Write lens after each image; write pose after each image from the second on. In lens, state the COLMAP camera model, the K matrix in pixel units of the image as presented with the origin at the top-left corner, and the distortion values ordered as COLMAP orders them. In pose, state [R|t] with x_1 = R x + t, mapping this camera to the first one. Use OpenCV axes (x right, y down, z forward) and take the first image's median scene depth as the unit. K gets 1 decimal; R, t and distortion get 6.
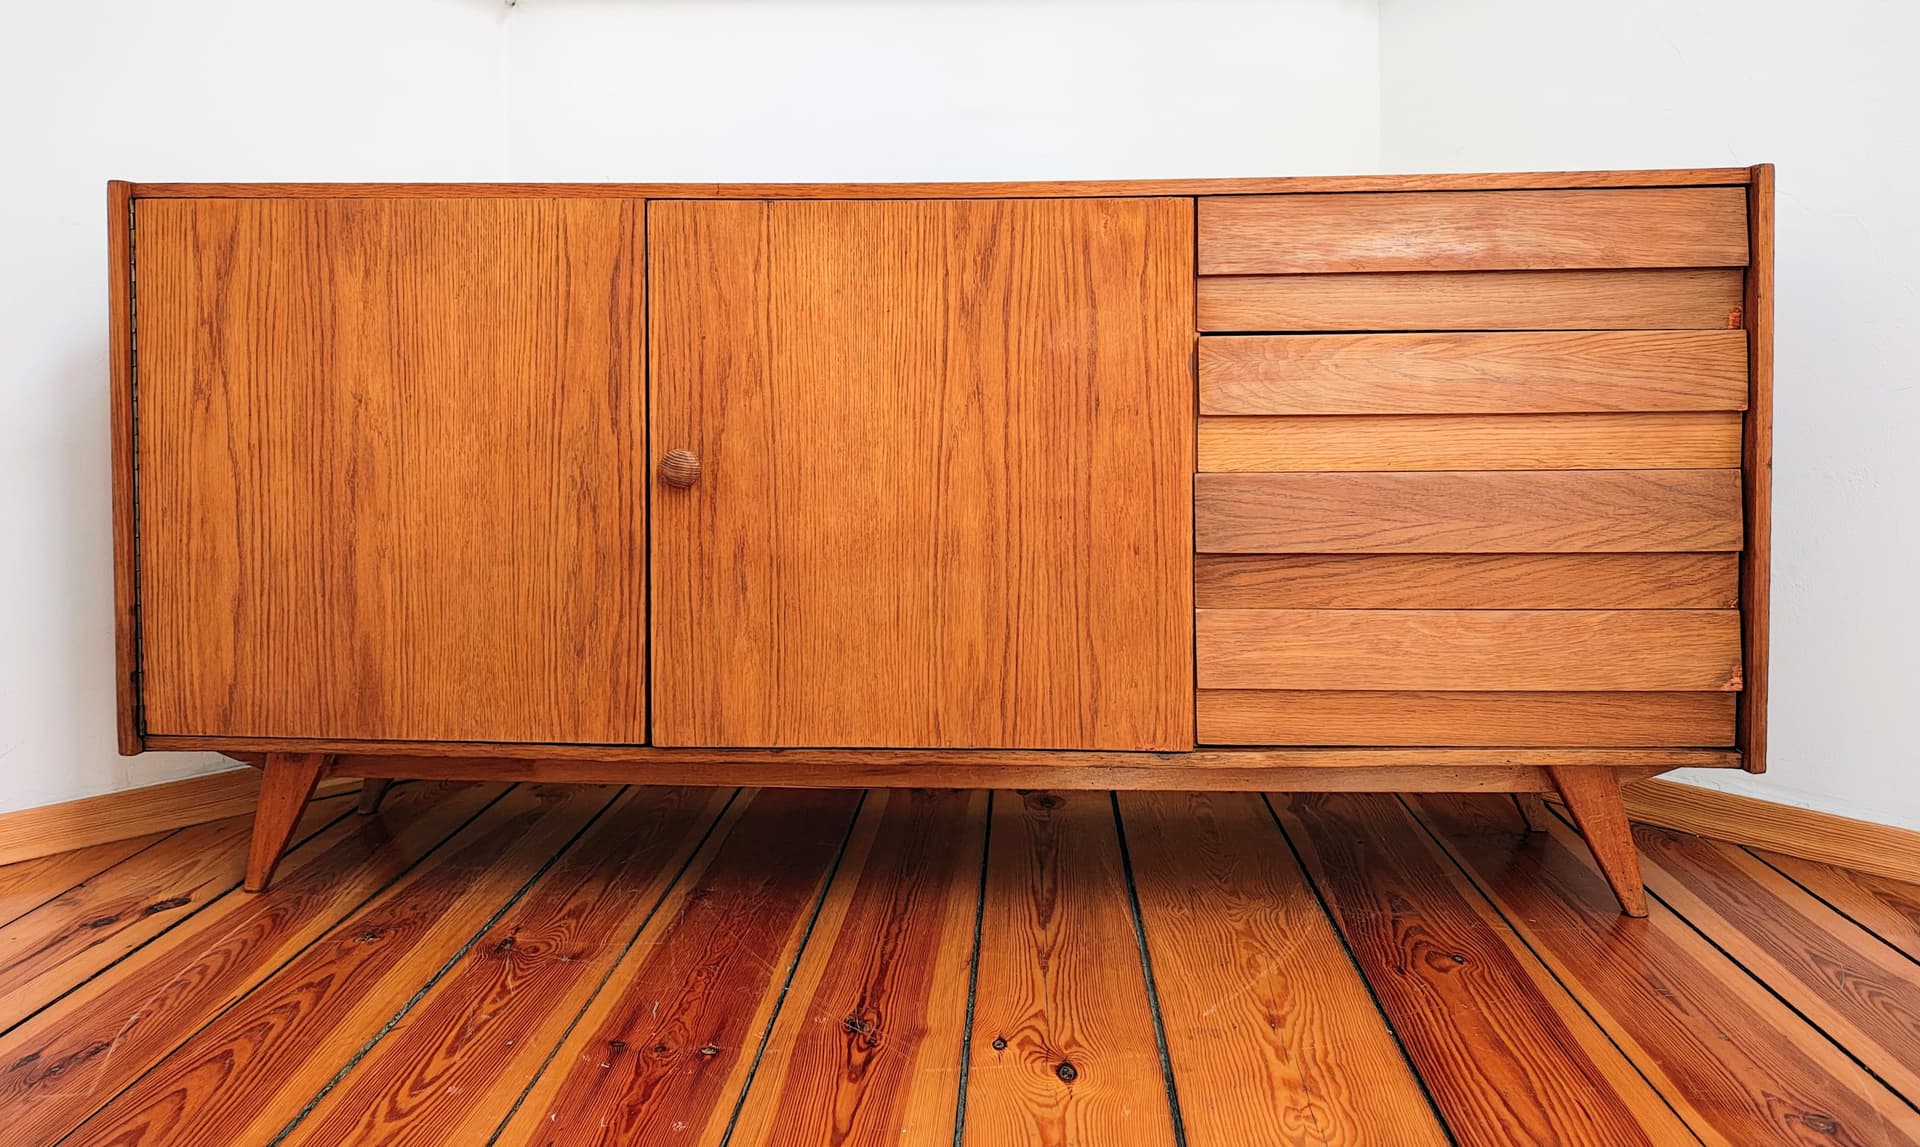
lens RADIAL K [[1430.5, 0, 975.0], [0, 1430.5, 422.6], [0, 0, 1]] dist [0.045595, -0.089302]
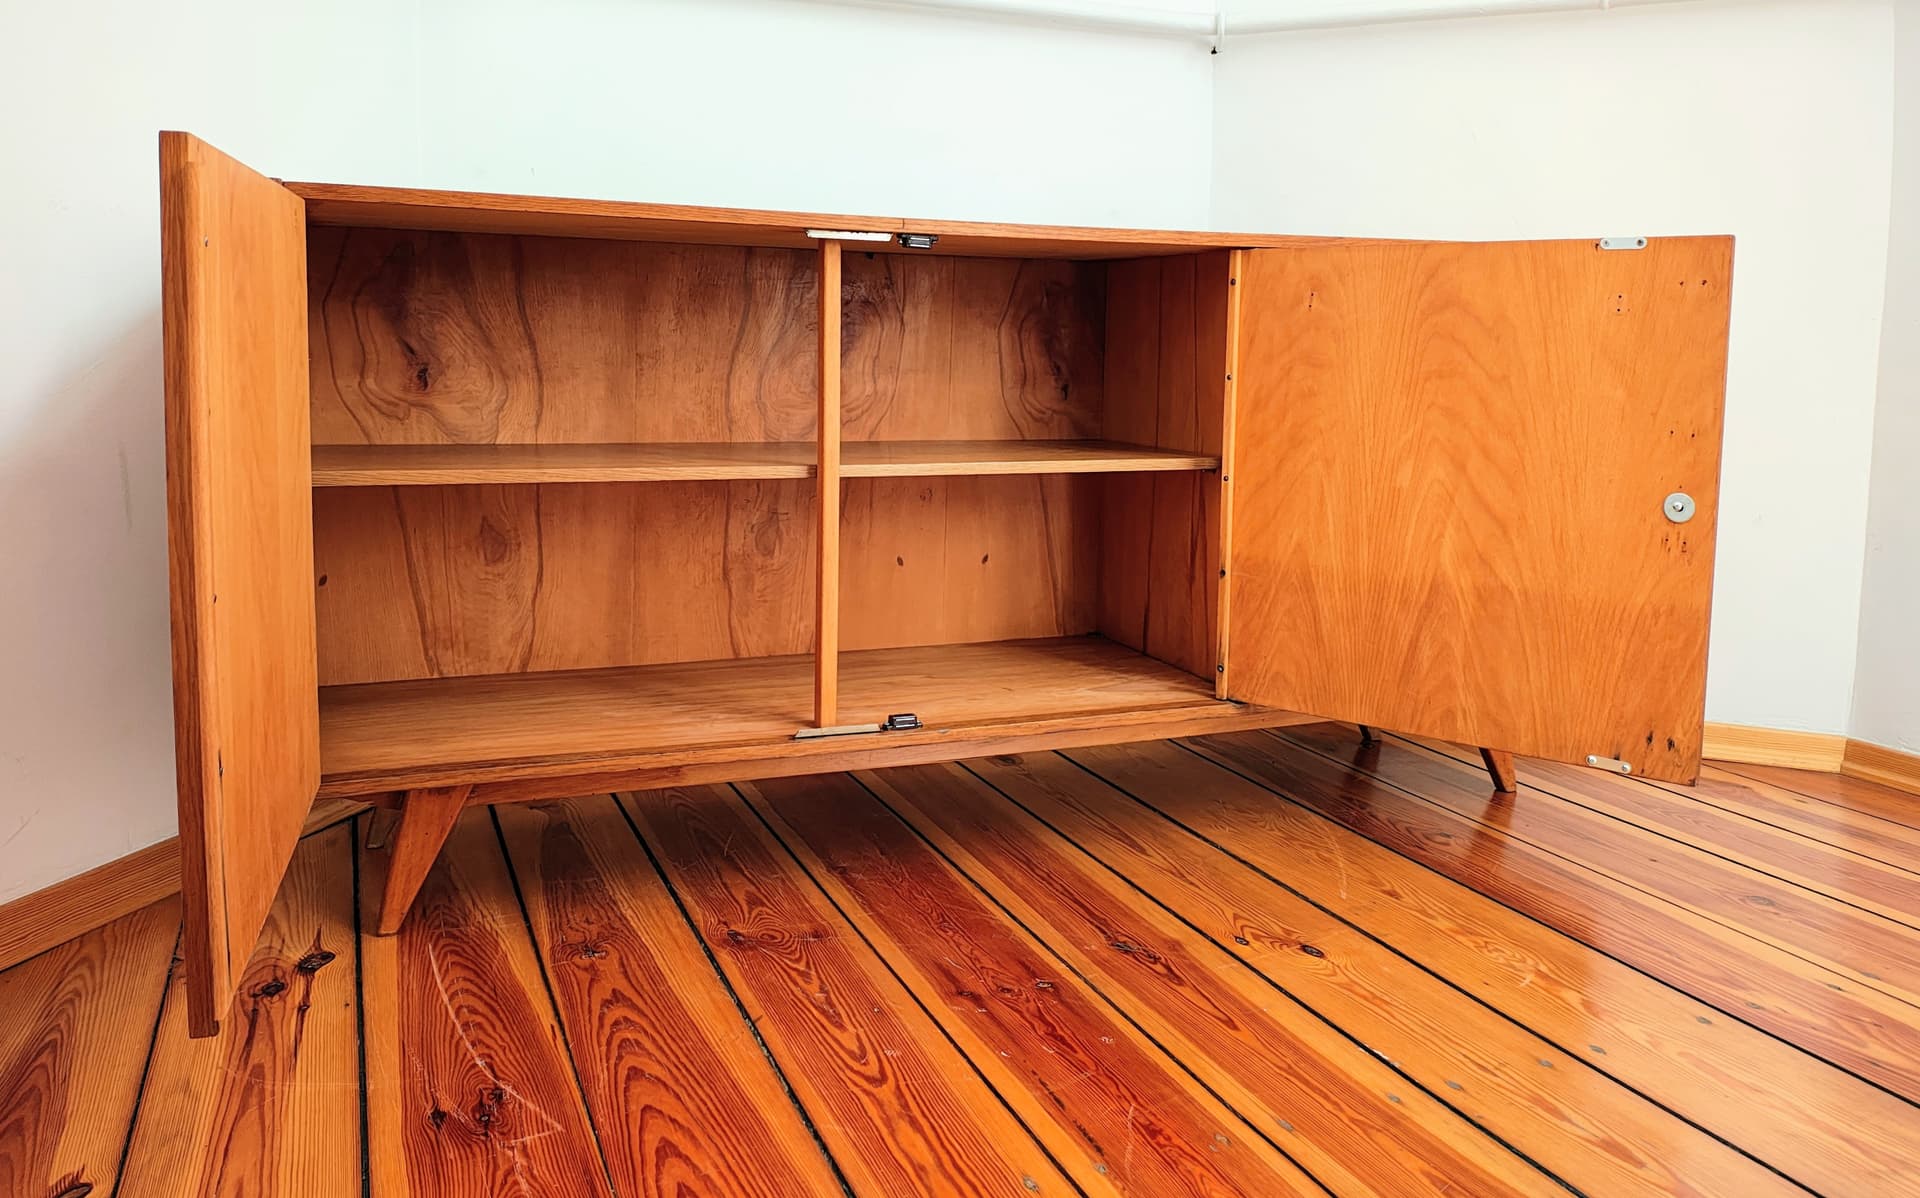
lens RADIAL K [[1442.6, 0, 954.2], [0, 1442.6, 482.0], [0, 0, 1]] dist [0.037971, -0.070758]
pose [[0.908146, -0.025578, 0.417871, -0.608276], [-0.002638, 0.997763, 0.066806, -0.041577], [-0.418644, -0.061772, 0.906047, -0.009413]]
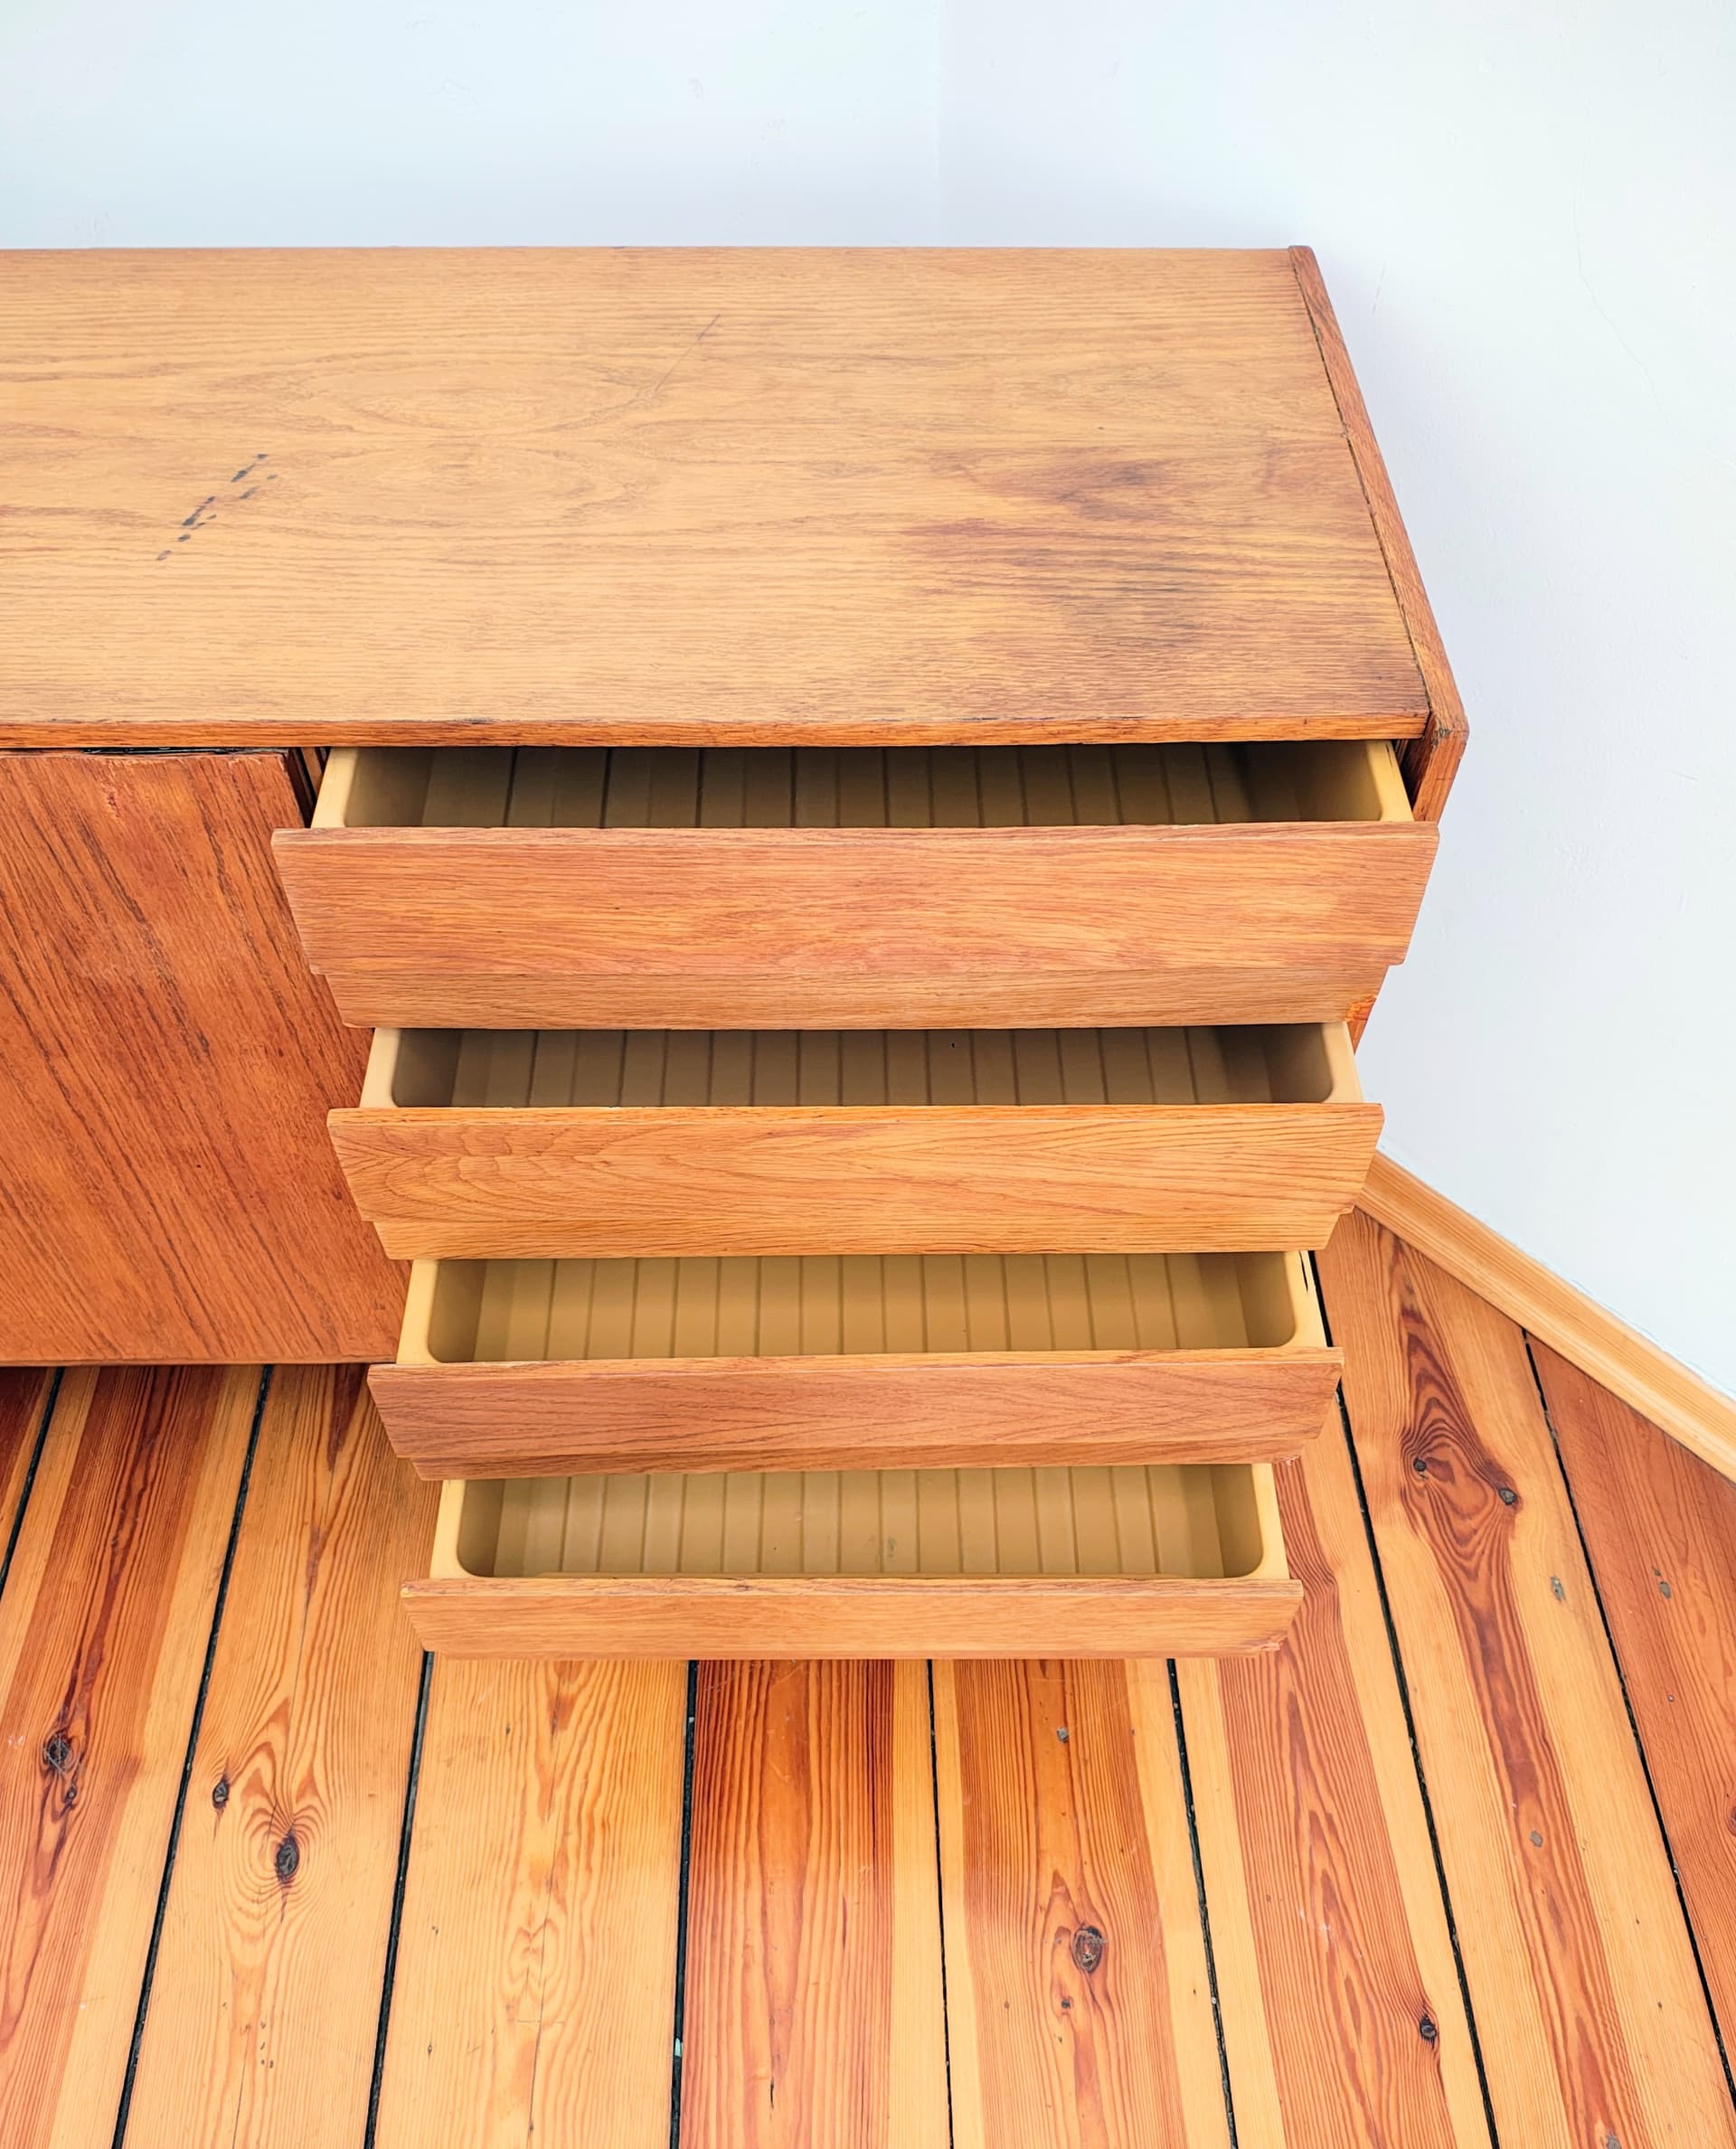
lens RADIAL K [[1726.9, 0, 878.3], [0, 1726.9, 1154.5], [0, 0, 1]] dist [-0.003190, -0.034312]
pose [[0.997130, -0.043887, 0.061696, 0.302698], [-0.021430, 0.617953, 0.785923, -0.517678], [-0.072617, -0.784989, 0.615239, 0.536129]]
